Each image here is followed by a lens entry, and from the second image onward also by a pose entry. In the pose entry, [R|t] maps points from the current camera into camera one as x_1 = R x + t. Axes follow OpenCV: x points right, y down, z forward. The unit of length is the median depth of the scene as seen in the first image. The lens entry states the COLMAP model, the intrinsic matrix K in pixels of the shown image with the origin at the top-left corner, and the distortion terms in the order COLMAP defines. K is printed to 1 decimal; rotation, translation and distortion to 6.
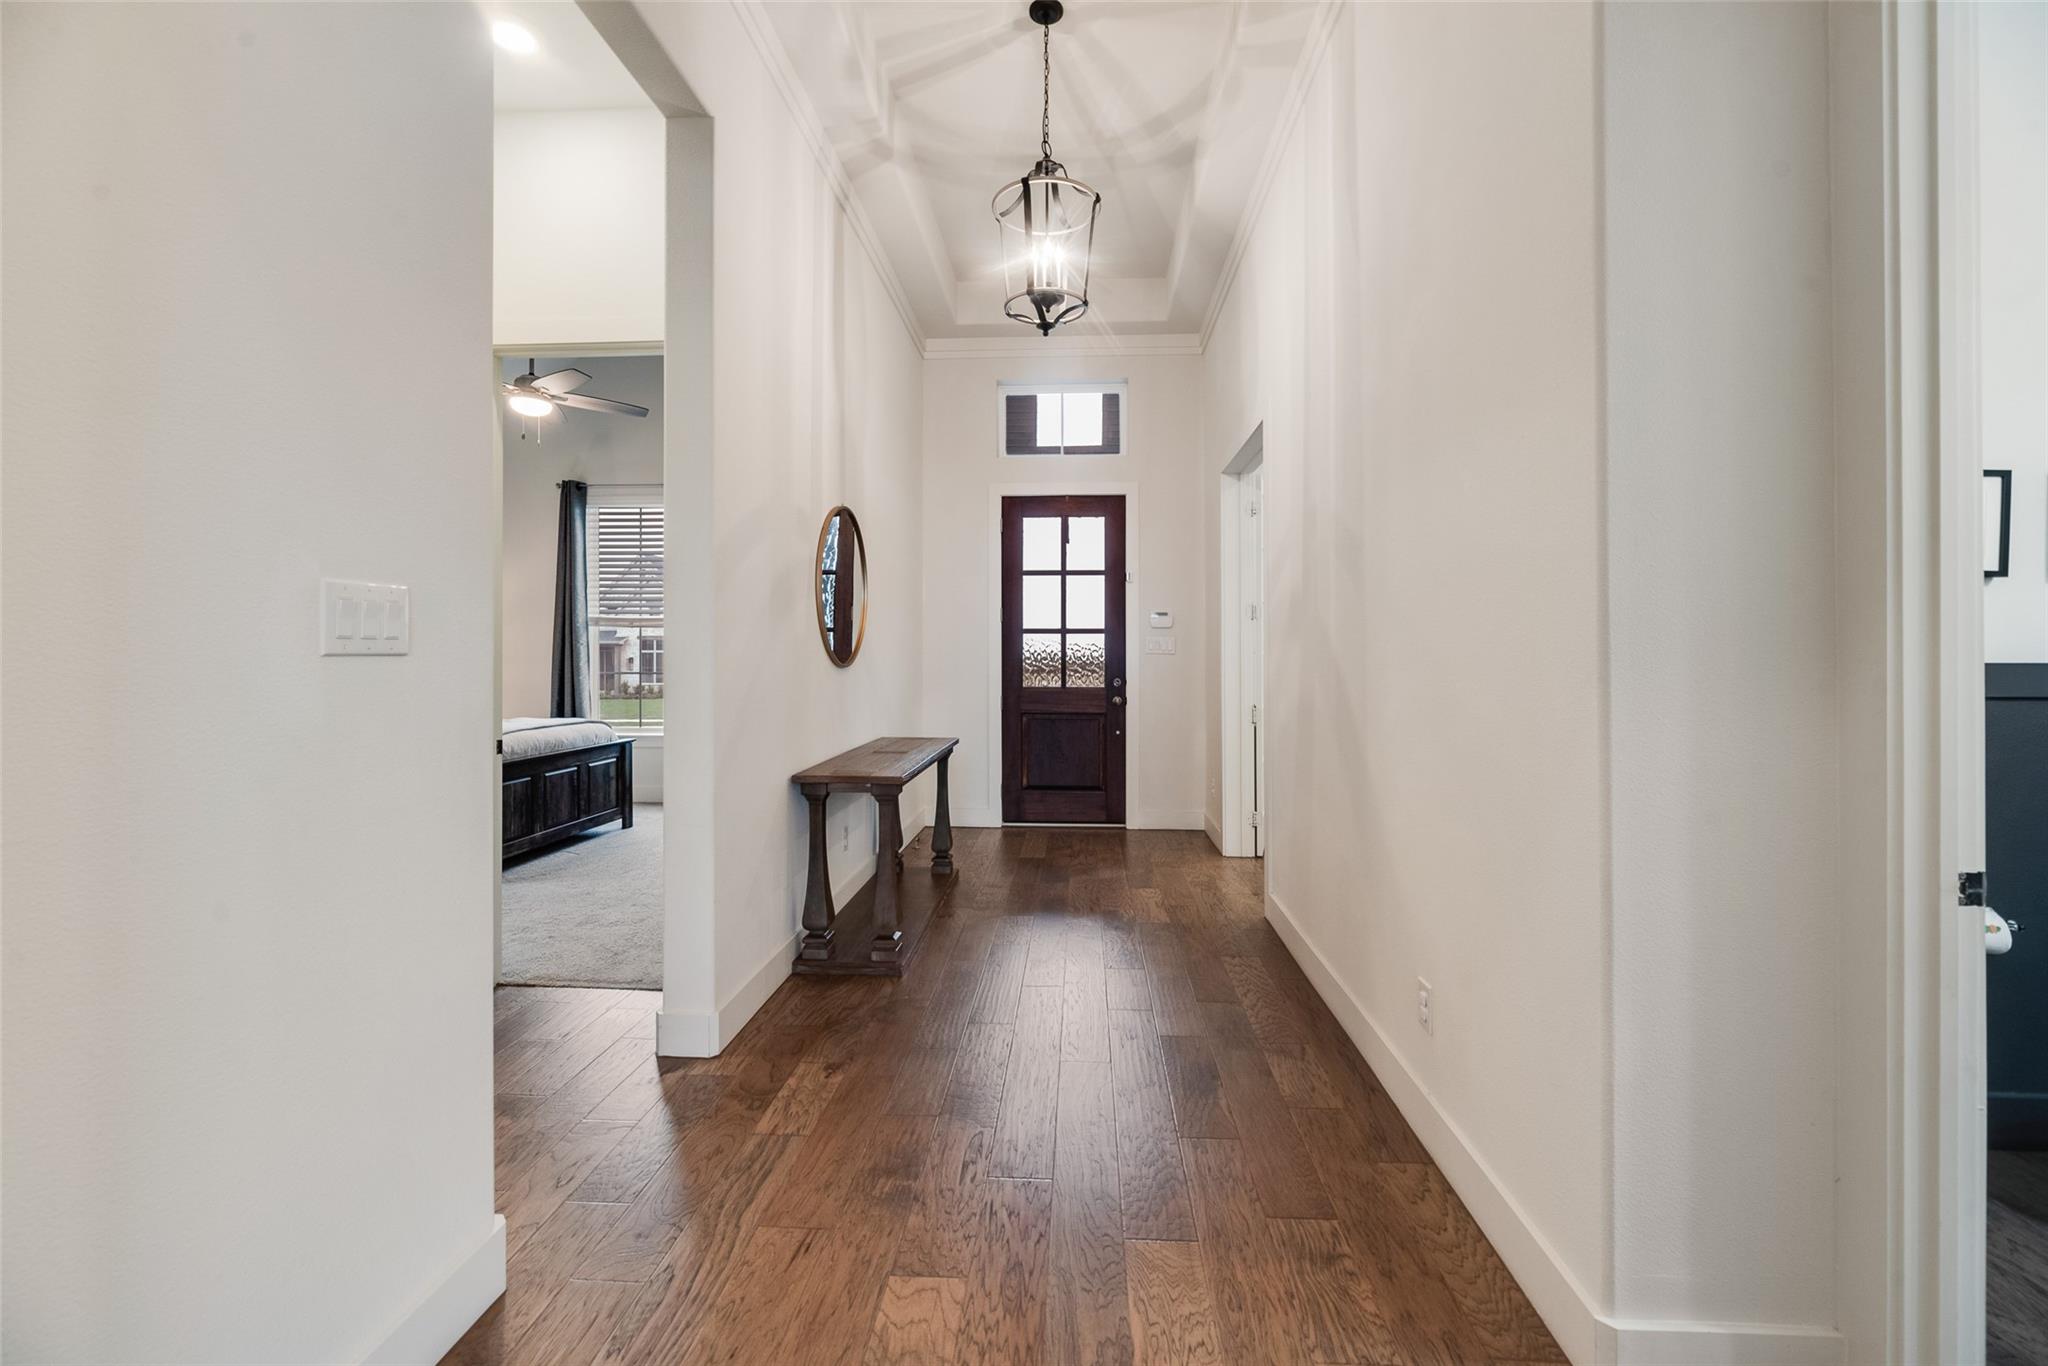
lens RADIAL K [[837.7, 0, 1044.8], [0, 837.7, 654.8], [0, 0, 1]] dist [0.001433, -0.000118]
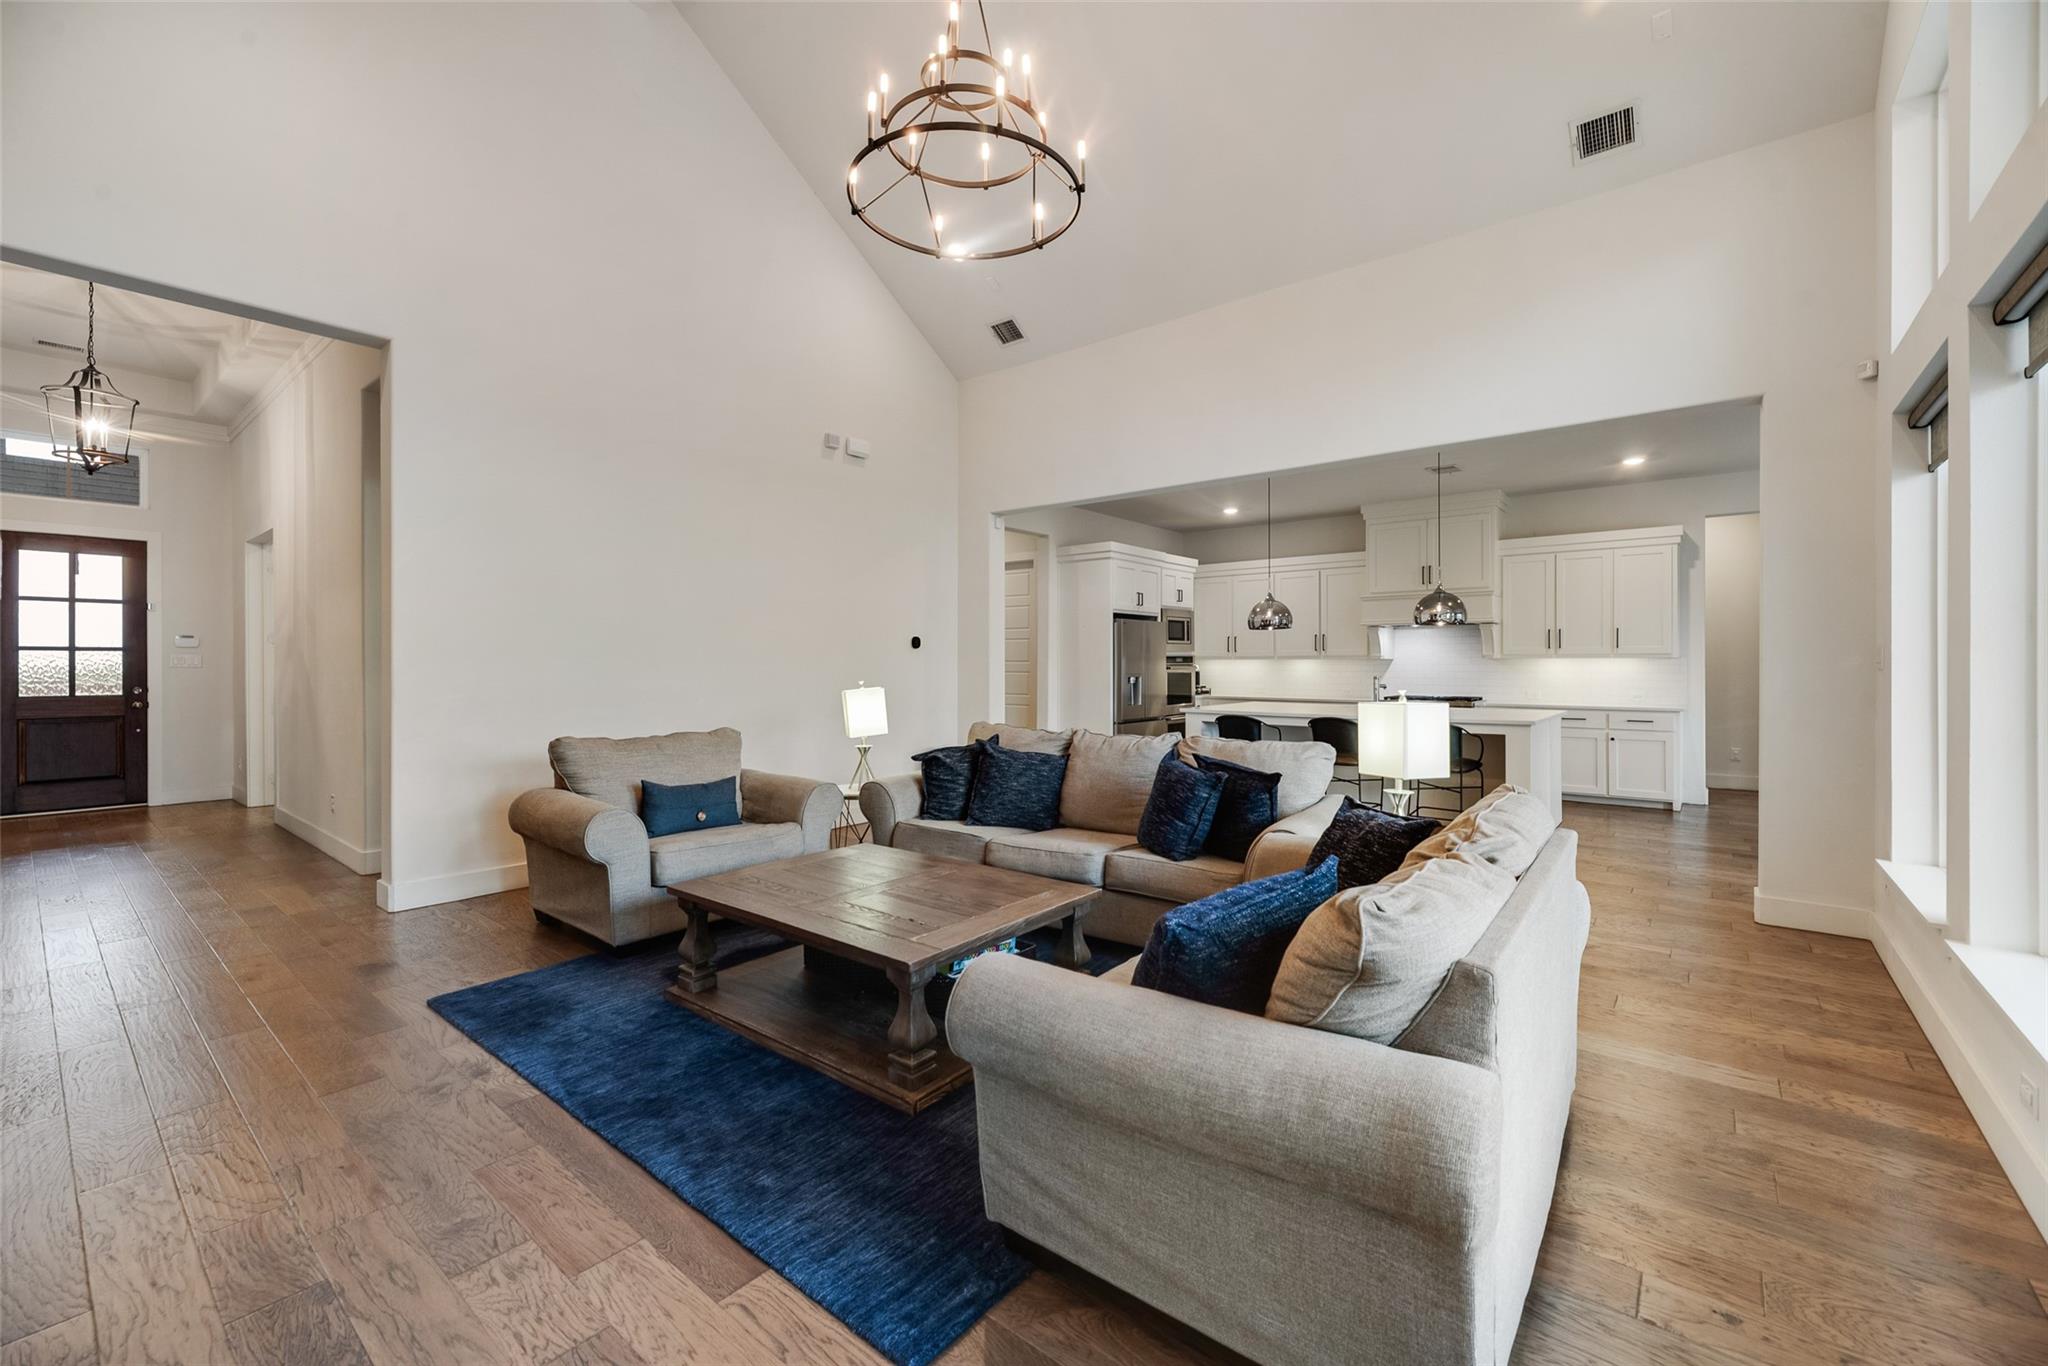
lens RADIAL K [[837.7, 0, 1021.9], [0, 837.7, 665.1], [0, 0, 1]] dist [0.001433, -0.000118]
pose [[0.601571, 0.000090, 0.798819, -0.120210], [0.001085, 0.999999, -0.000930, -0.002632], [-0.798818, 0.001426, 0.601571, -0.810975]]
